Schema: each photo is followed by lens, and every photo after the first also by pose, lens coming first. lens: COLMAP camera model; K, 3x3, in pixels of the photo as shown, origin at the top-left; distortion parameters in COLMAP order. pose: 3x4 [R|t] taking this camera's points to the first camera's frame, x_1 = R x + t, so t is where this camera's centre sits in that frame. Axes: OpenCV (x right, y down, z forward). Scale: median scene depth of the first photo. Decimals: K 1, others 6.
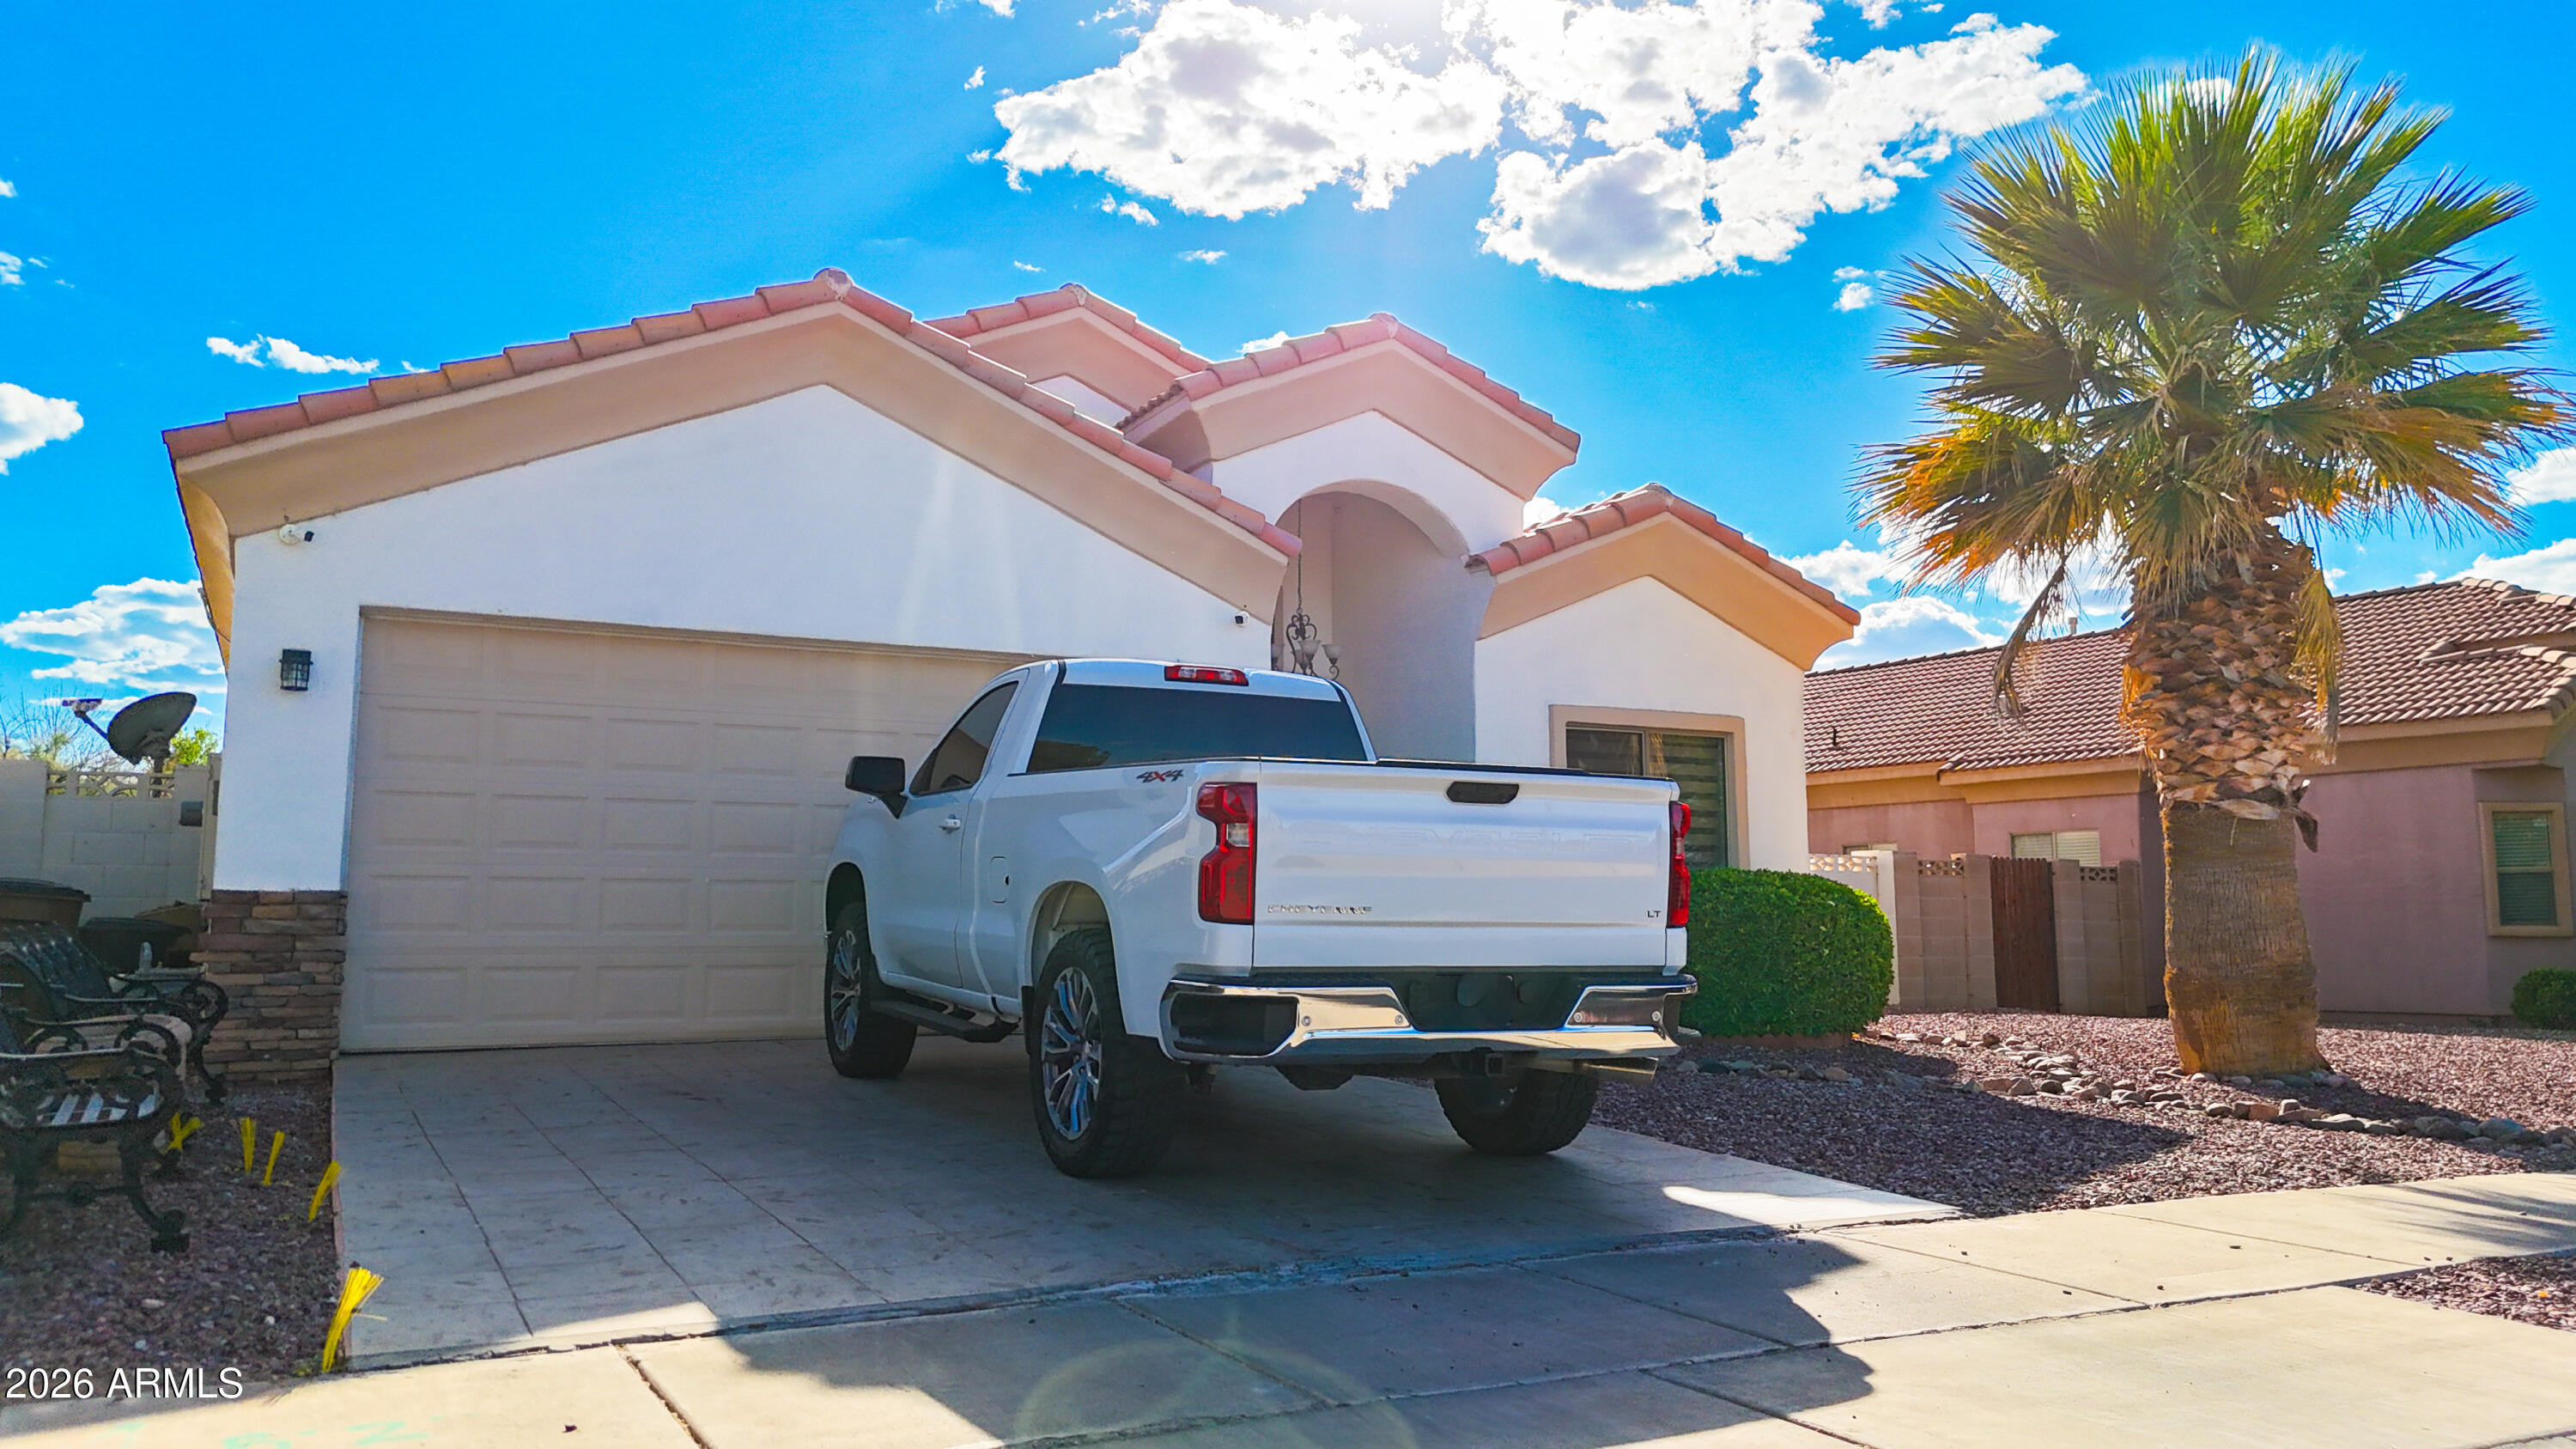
lens RADIAL K [[1908.1, 0, 1303.4], [0, 1908.1, 730.3], [0, 0, 1]] dist [0.065458, -0.067916]
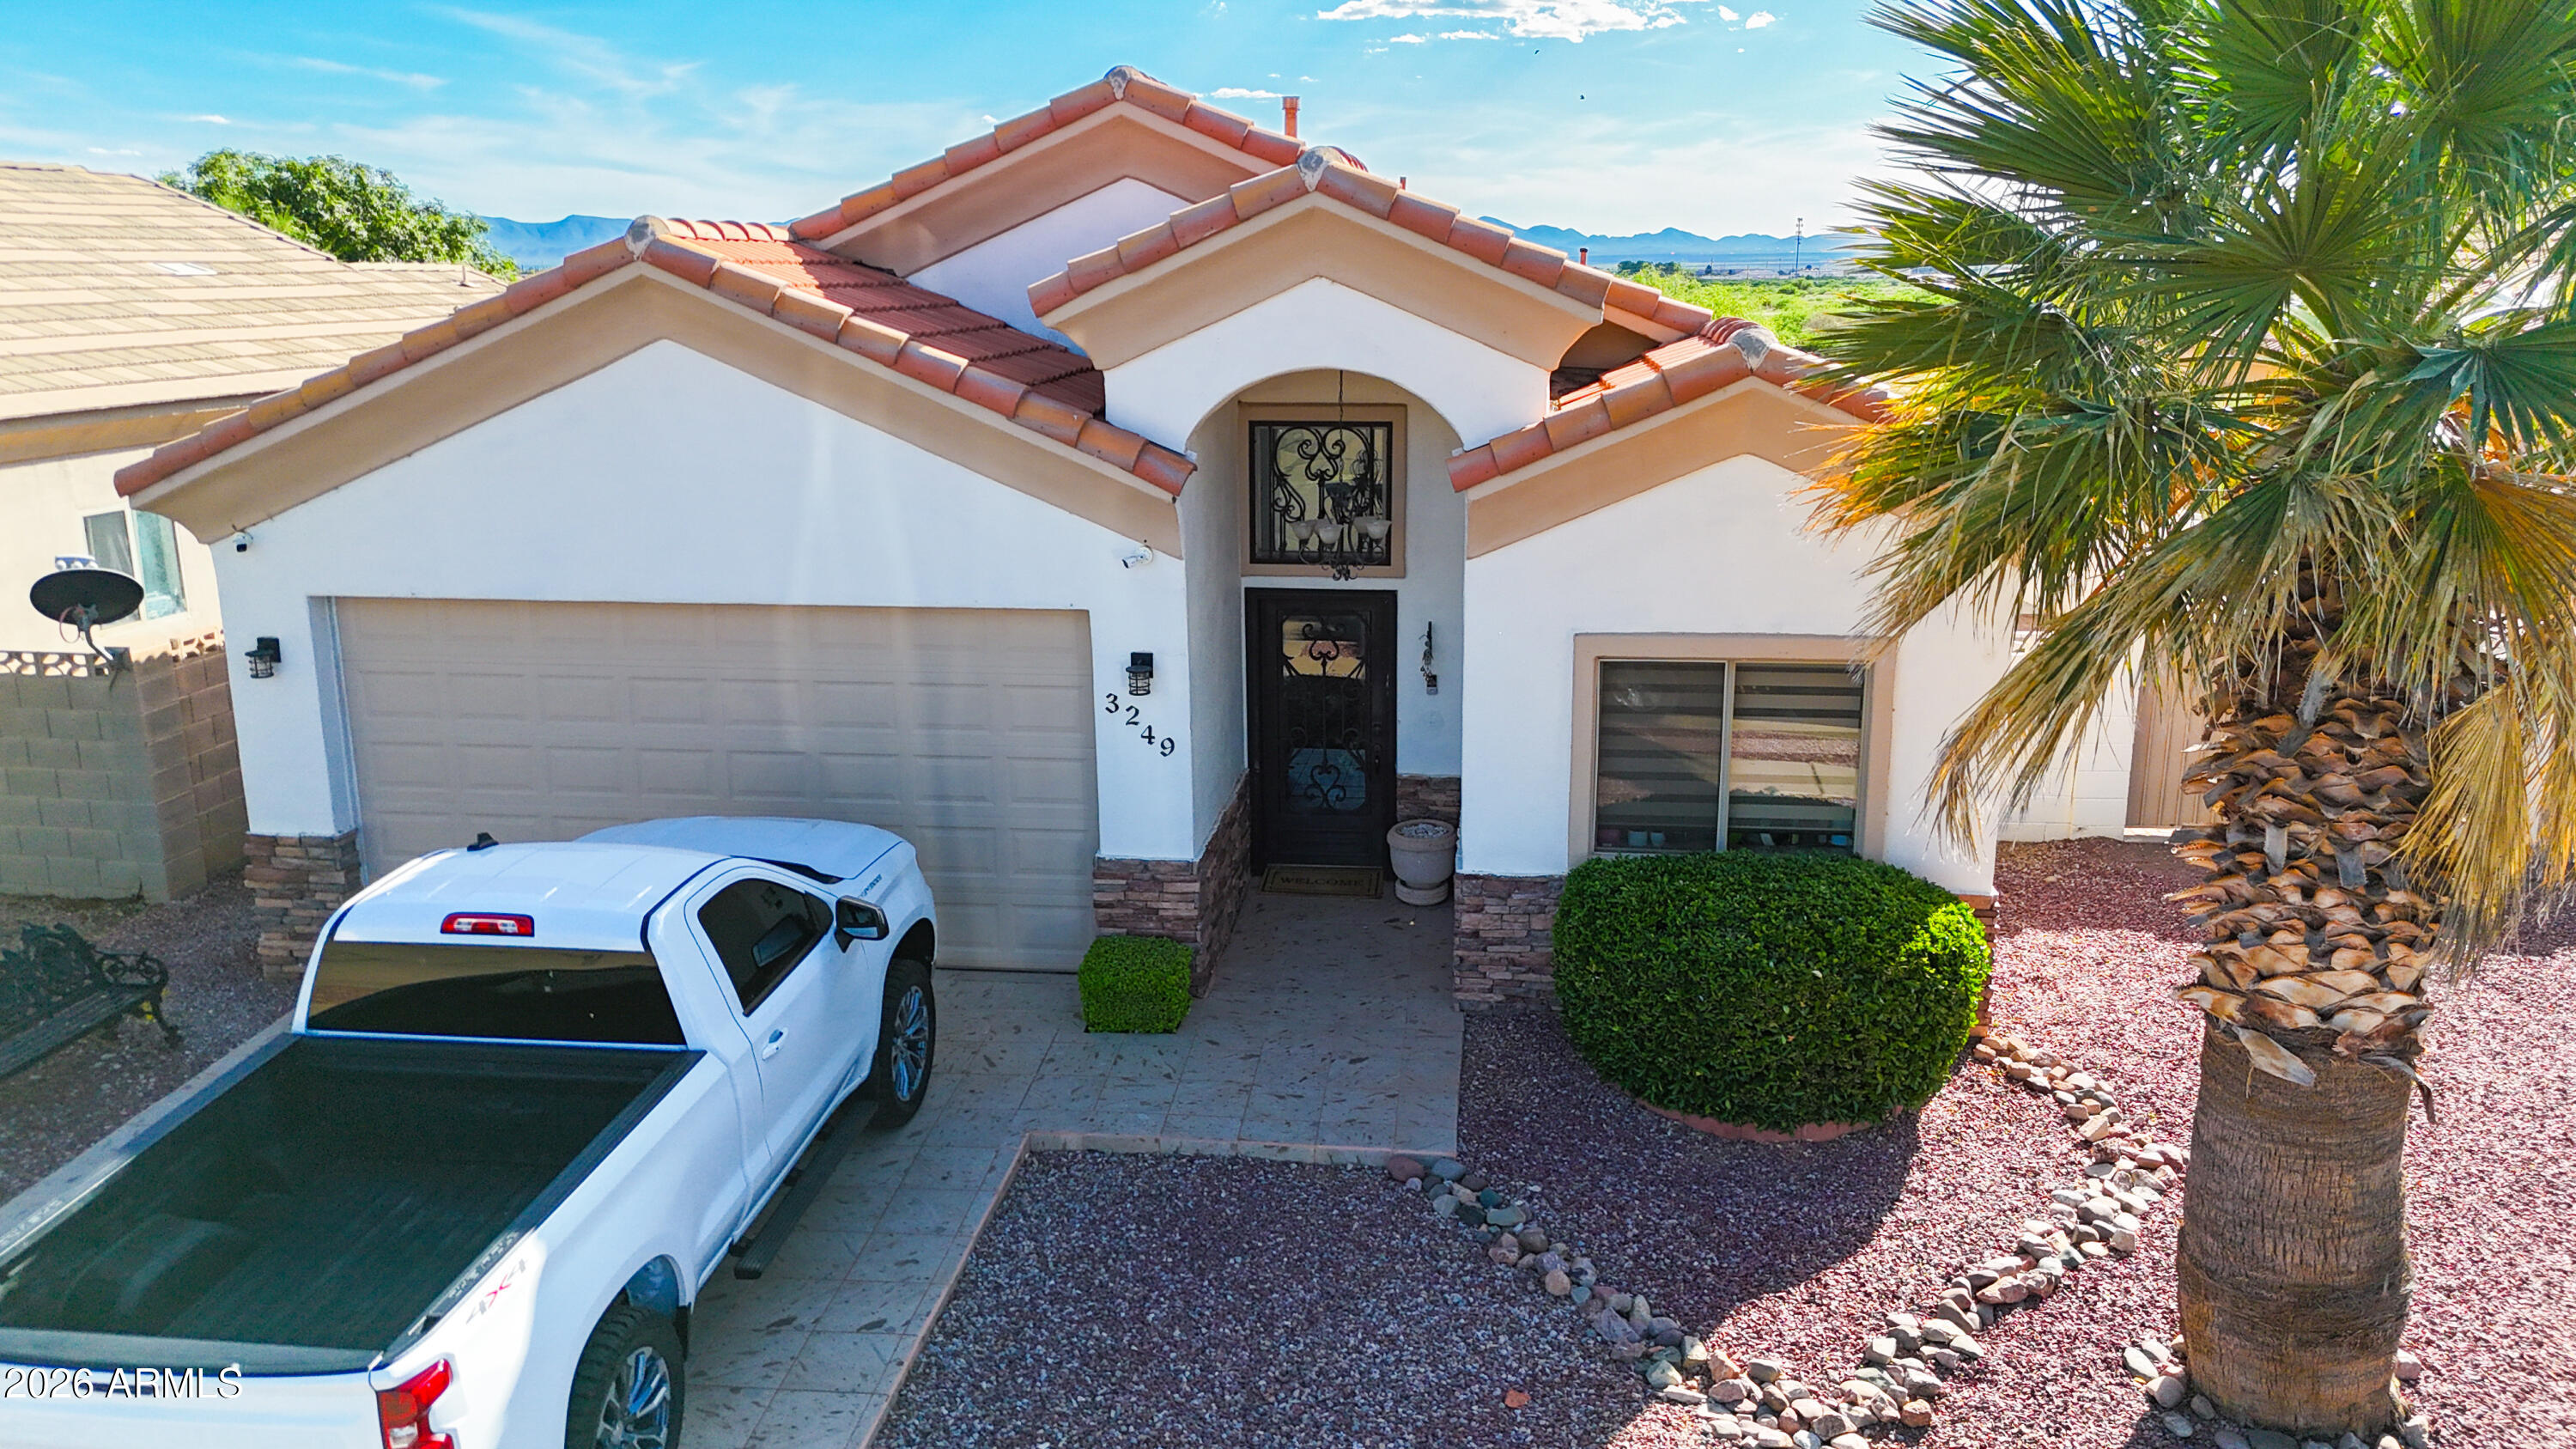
lens RADIAL K [[1908.1, 0, 1296.4], [0, 1908.1, 729.0], [0, 0, 1]] dist [0.065458, -0.067916]
pose [[0.827833, 0.129190, -0.545896, 0.607153], [0.067940, 0.942868, 0.326165, -0.311996], [0.556845, -0.307098, 0.771760, 0.405387]]
